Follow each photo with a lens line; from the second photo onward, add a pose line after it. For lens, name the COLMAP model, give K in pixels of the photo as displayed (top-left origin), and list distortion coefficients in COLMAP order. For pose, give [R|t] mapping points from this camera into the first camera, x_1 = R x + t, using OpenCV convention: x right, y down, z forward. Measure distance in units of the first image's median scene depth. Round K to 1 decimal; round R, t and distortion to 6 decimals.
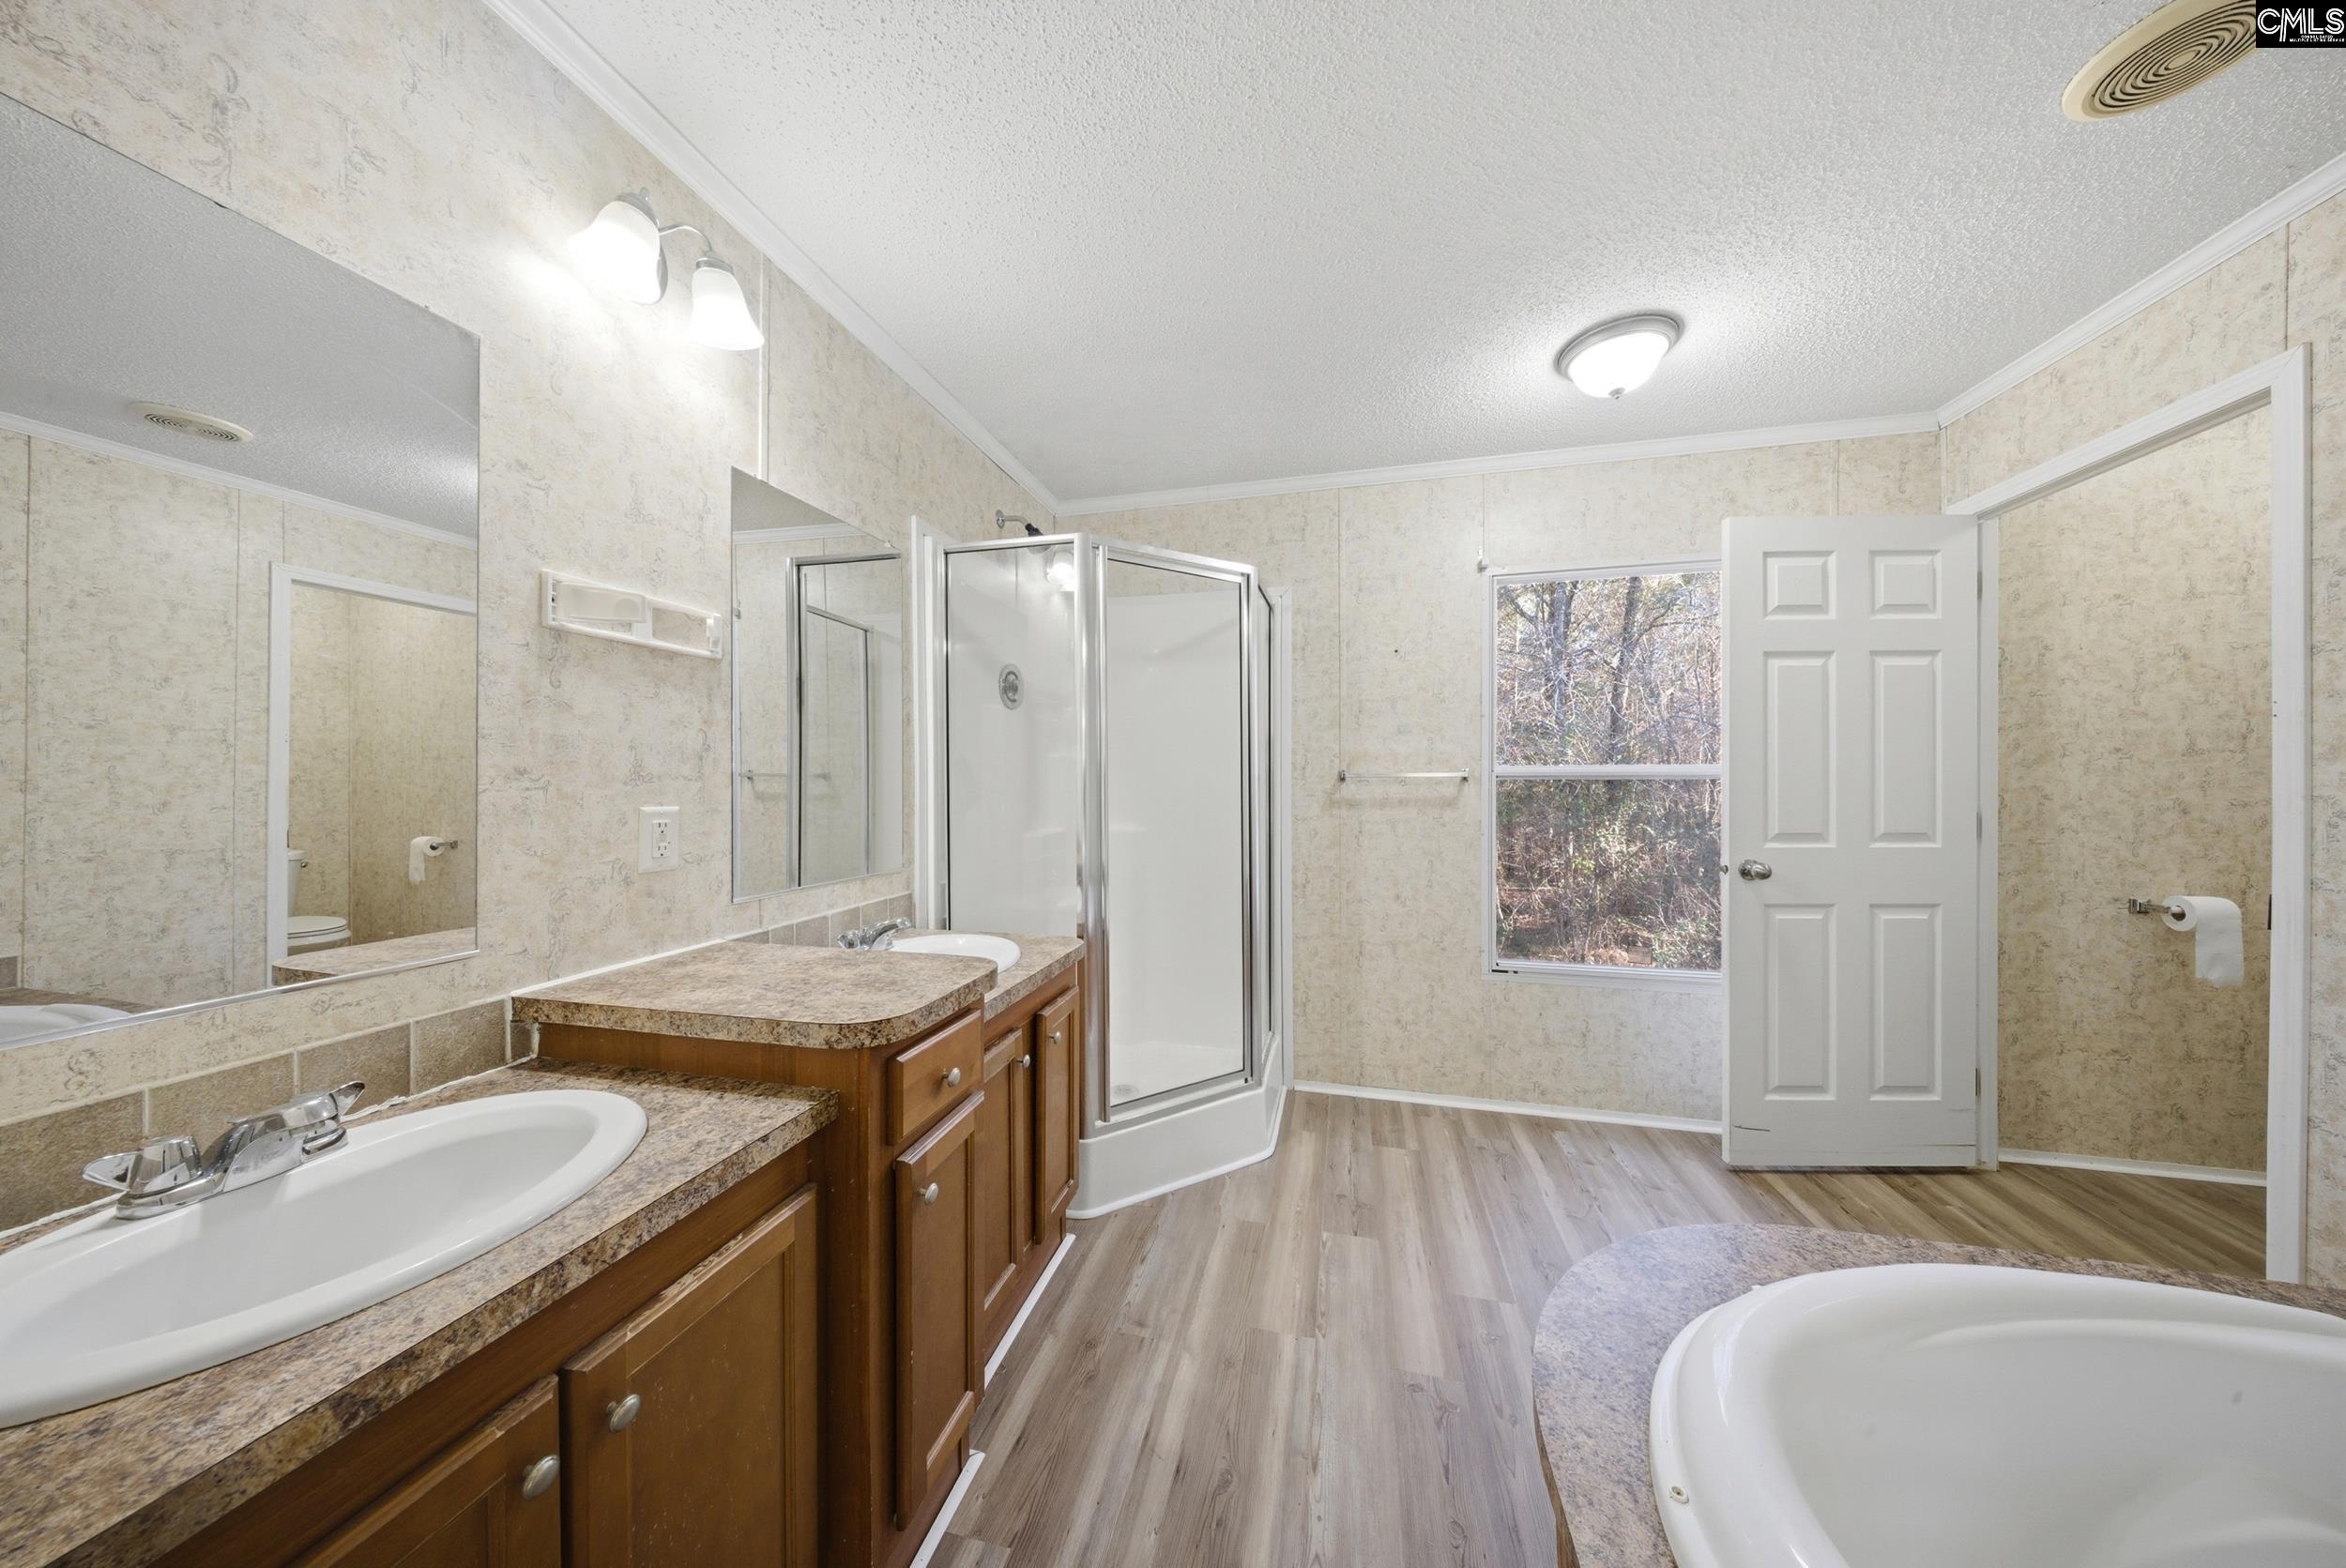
lens RADIAL K [[702.3, 0, 1178.3], [0, 702.3, 784.4], [0, 0, 1]] dist [-0.001892, -0.000985]
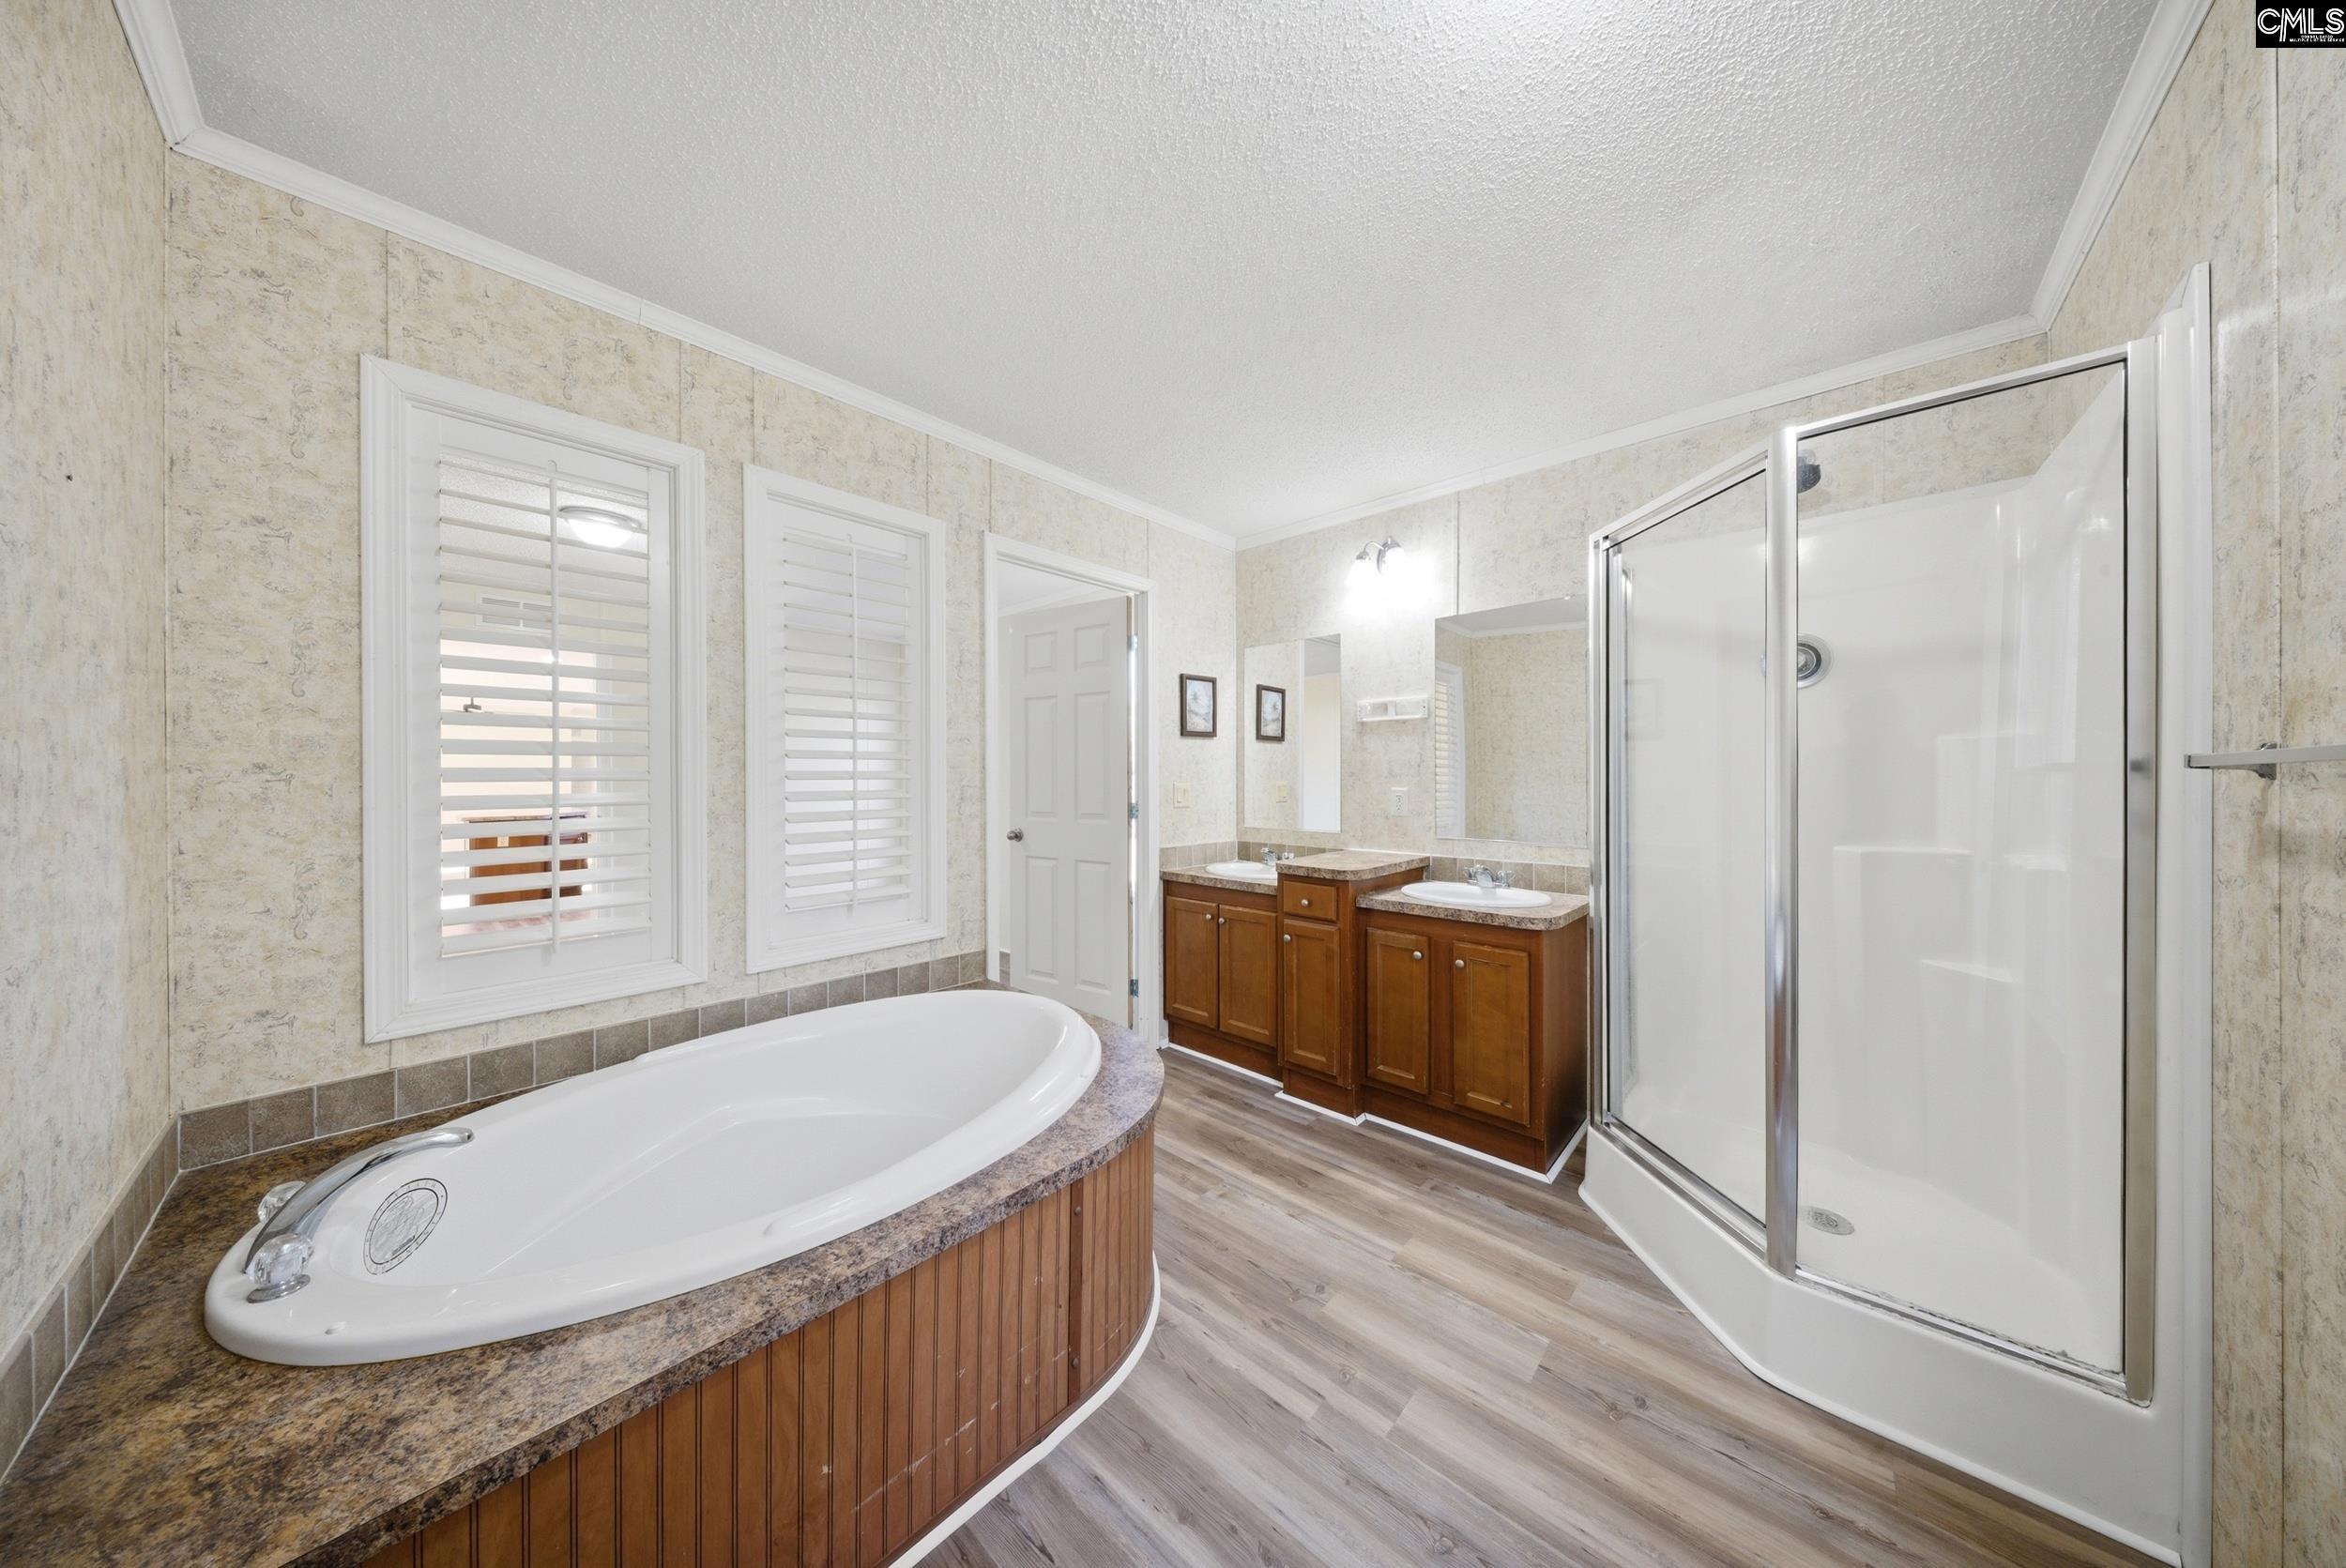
lens RADIAL K [[702.3, 0, 1171.8], [0, 702.3, 777.6], [0, 0, 1]] dist [-0.001892, -0.000985]
pose [[-0.497689, 0.000111, -0.867355, 1.446368], [-0.004135, 0.999988, 0.002501, -0.004548], [0.867346, 0.004831, -0.497683, 1.326290]]
